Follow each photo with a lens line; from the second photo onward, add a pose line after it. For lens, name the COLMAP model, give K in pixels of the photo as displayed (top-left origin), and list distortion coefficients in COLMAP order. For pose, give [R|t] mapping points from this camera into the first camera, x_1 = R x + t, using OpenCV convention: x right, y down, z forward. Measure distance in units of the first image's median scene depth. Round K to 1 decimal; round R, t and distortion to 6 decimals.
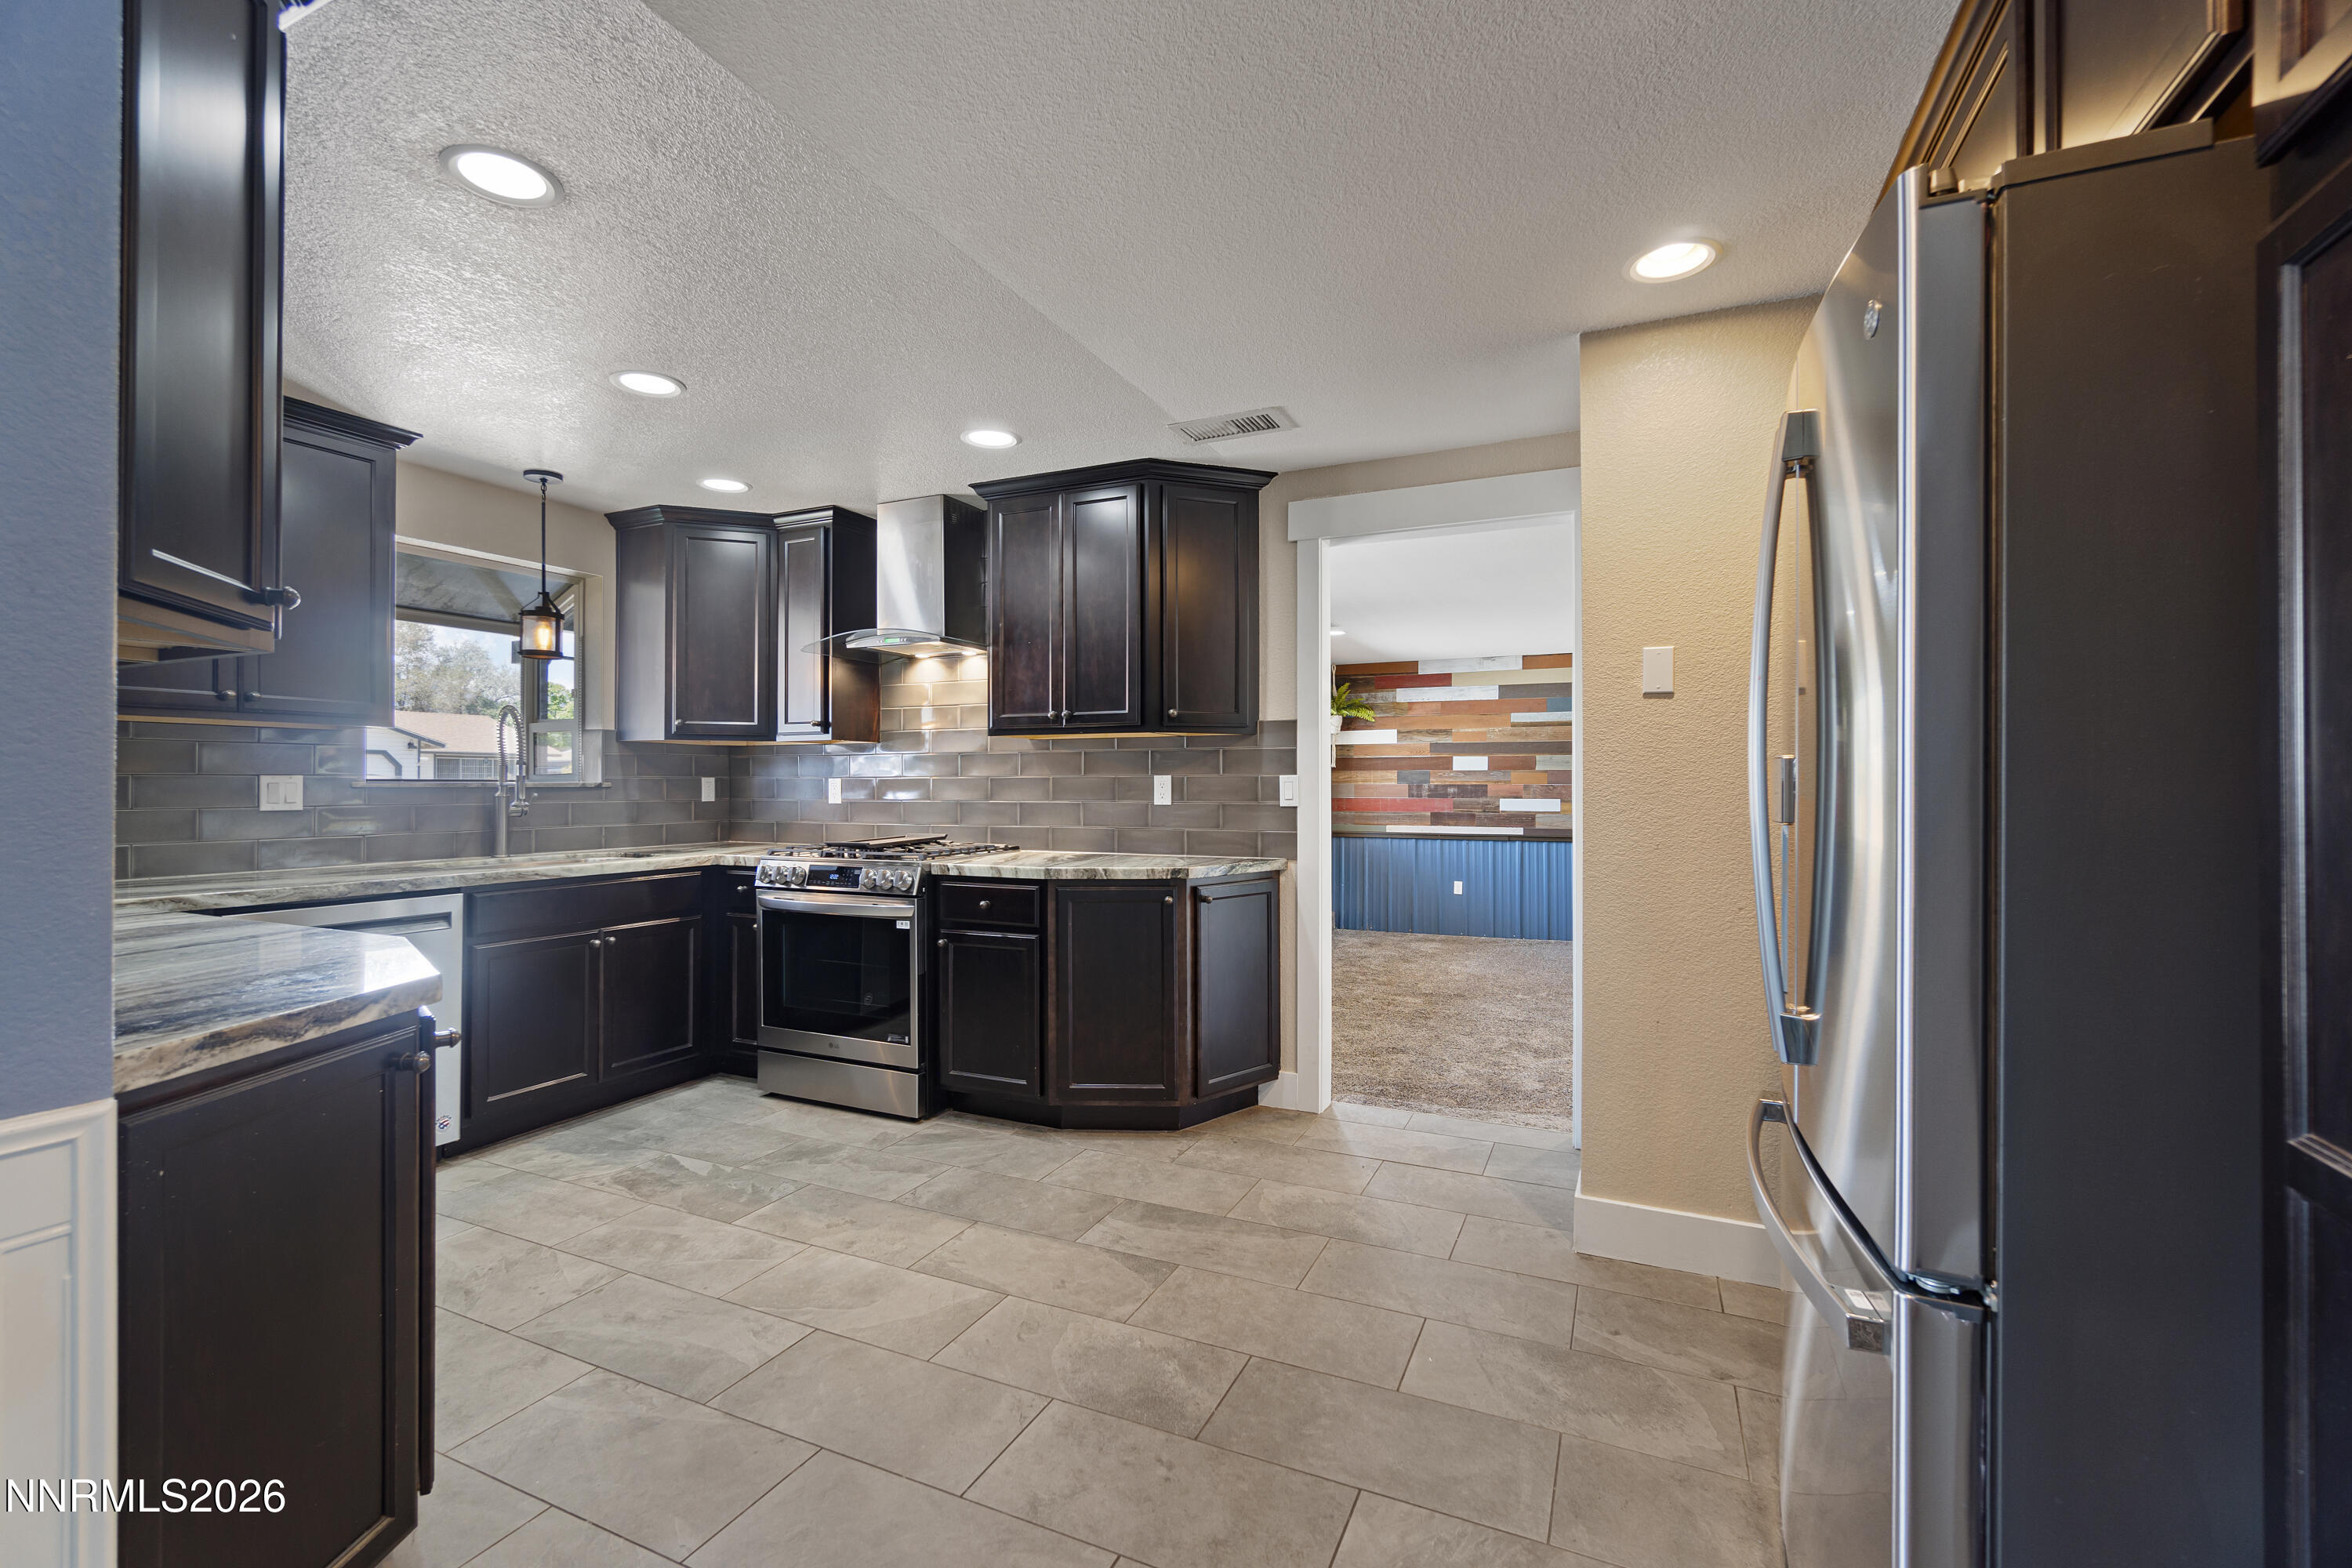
lens RADIAL K [[1018.6, 0, 1170.1], [0, 1018.6, 779.7], [0, 0, 1]] dist [-0.003803, -0.001582]
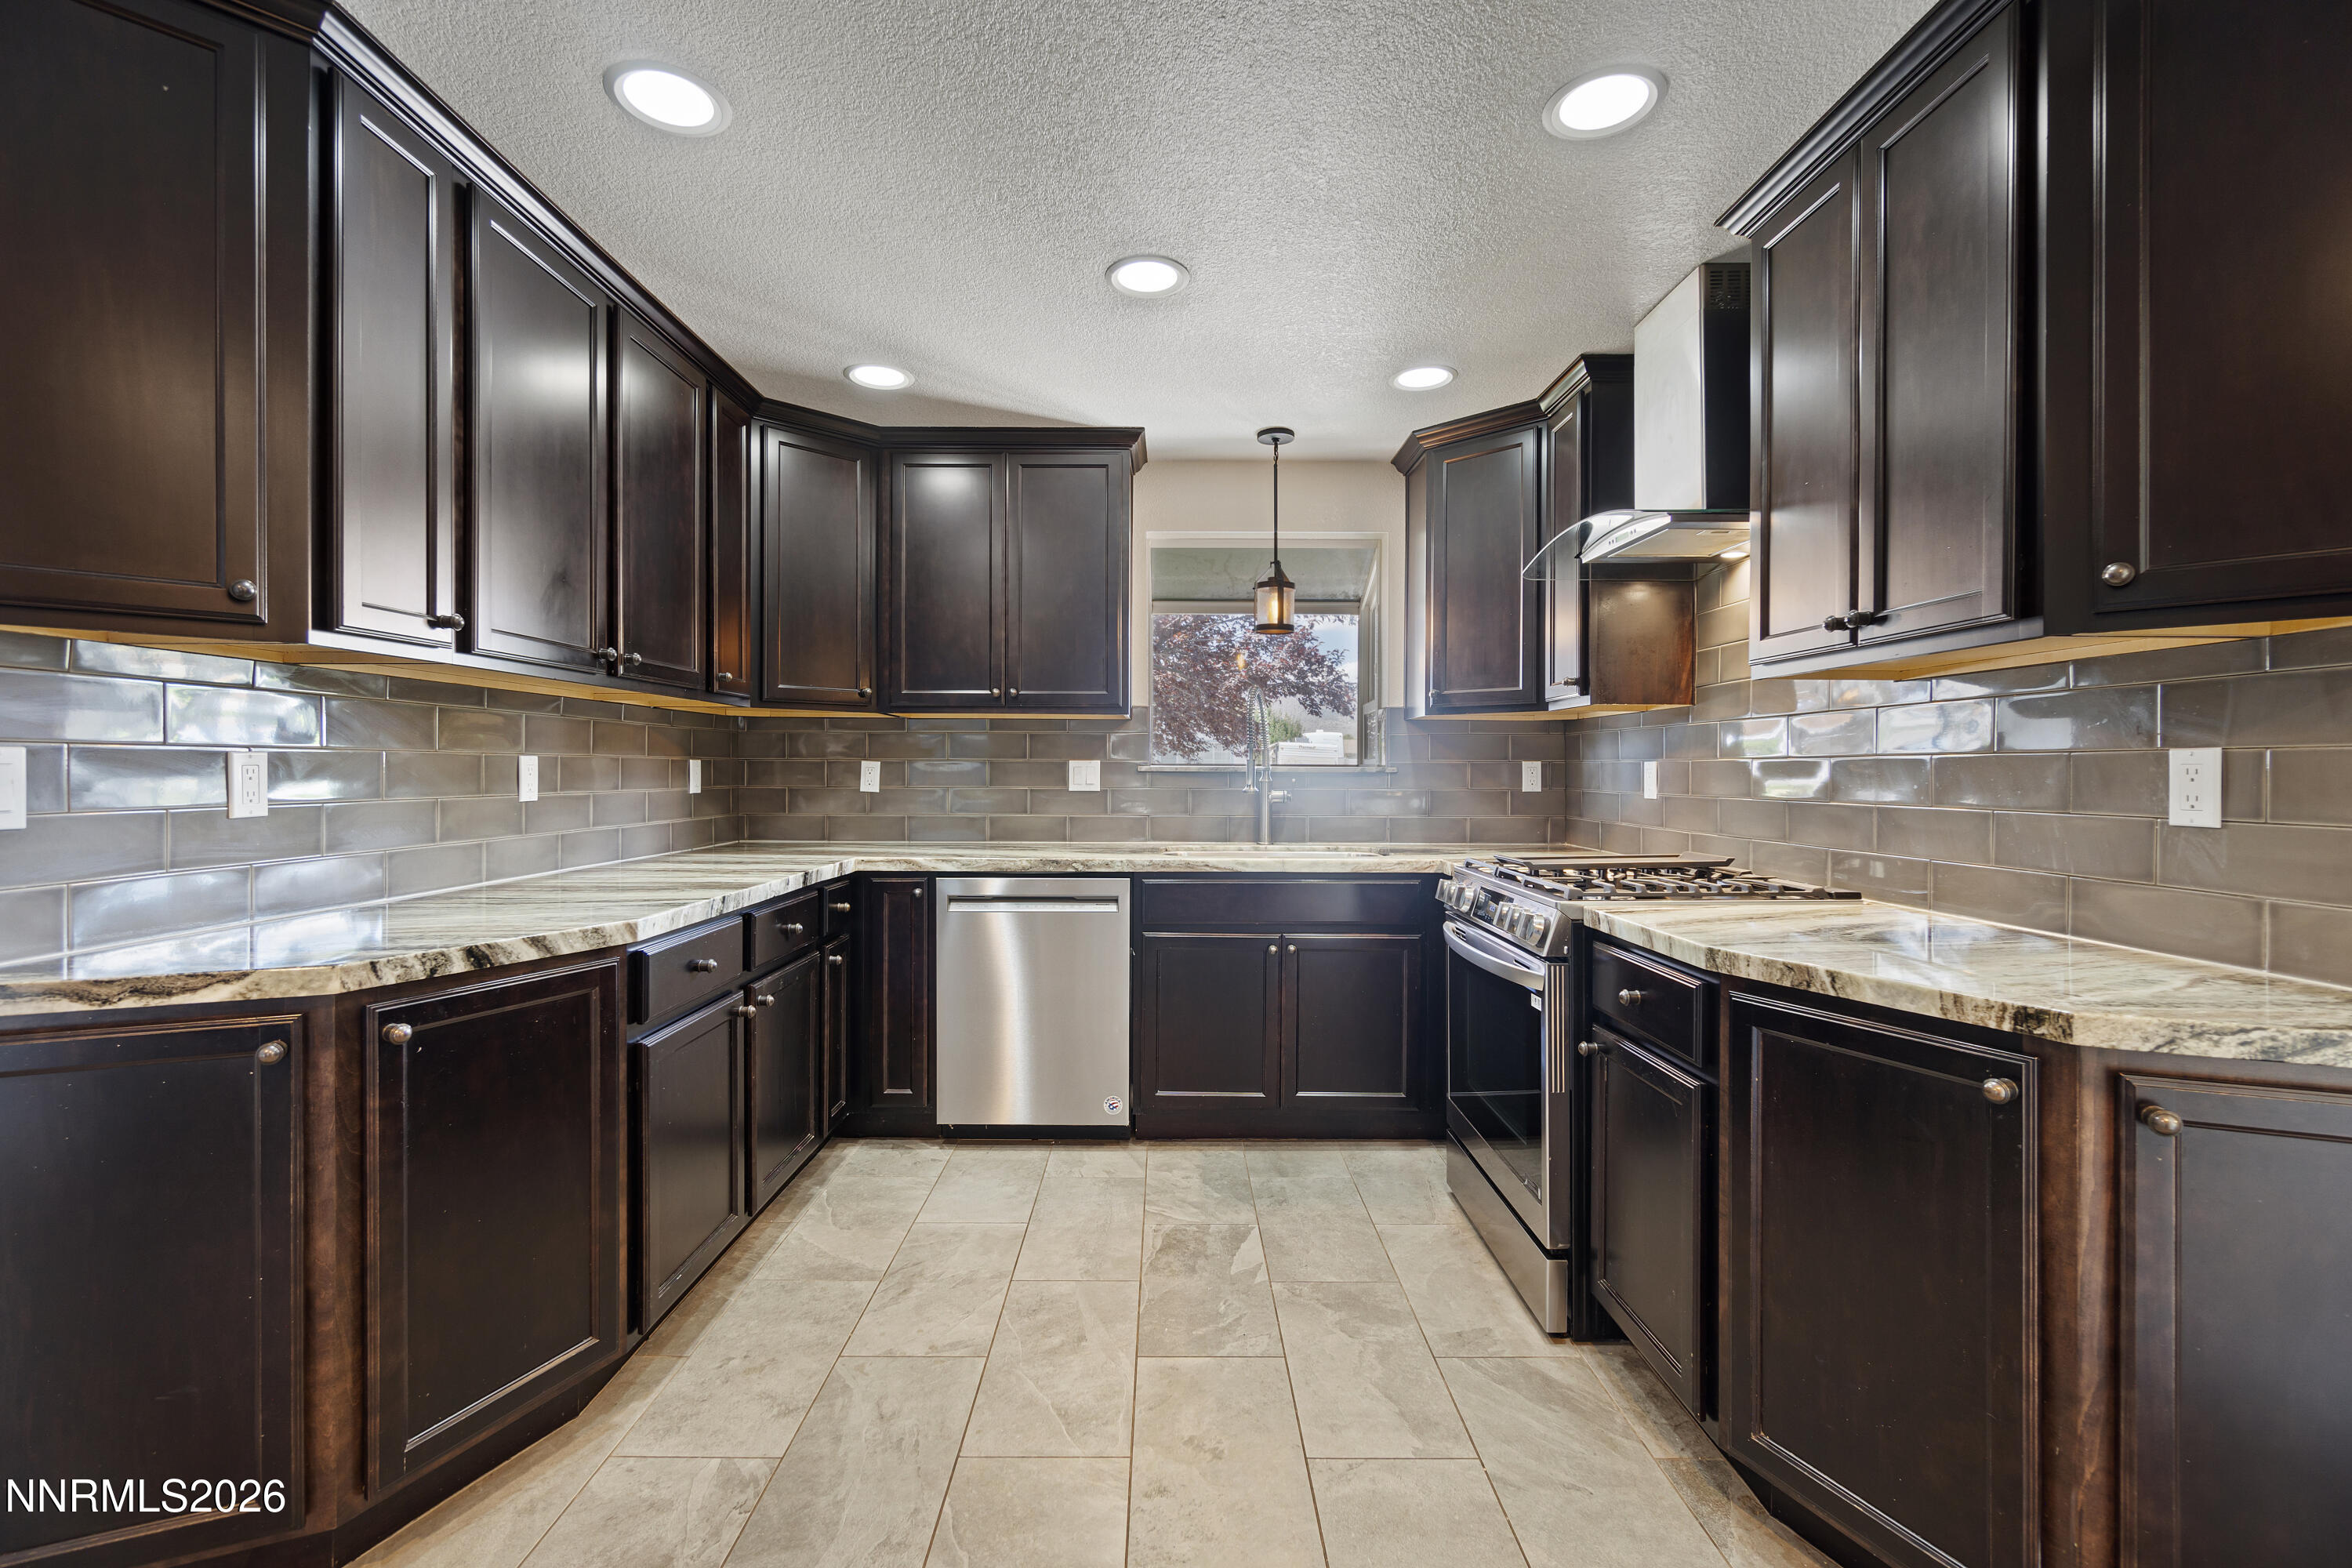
lens RADIAL K [[1018.6, 0, 1152.8], [0, 1018.6, 774.2], [0, 0, 1]] dist [-0.003803, -0.001582]
pose [[0.413062, 0.006278, -0.910681, 0.184471], [0.000665, 0.999974, 0.007195, 0.002640], [0.910703, -0.003577, 0.413047, 0.522537]]
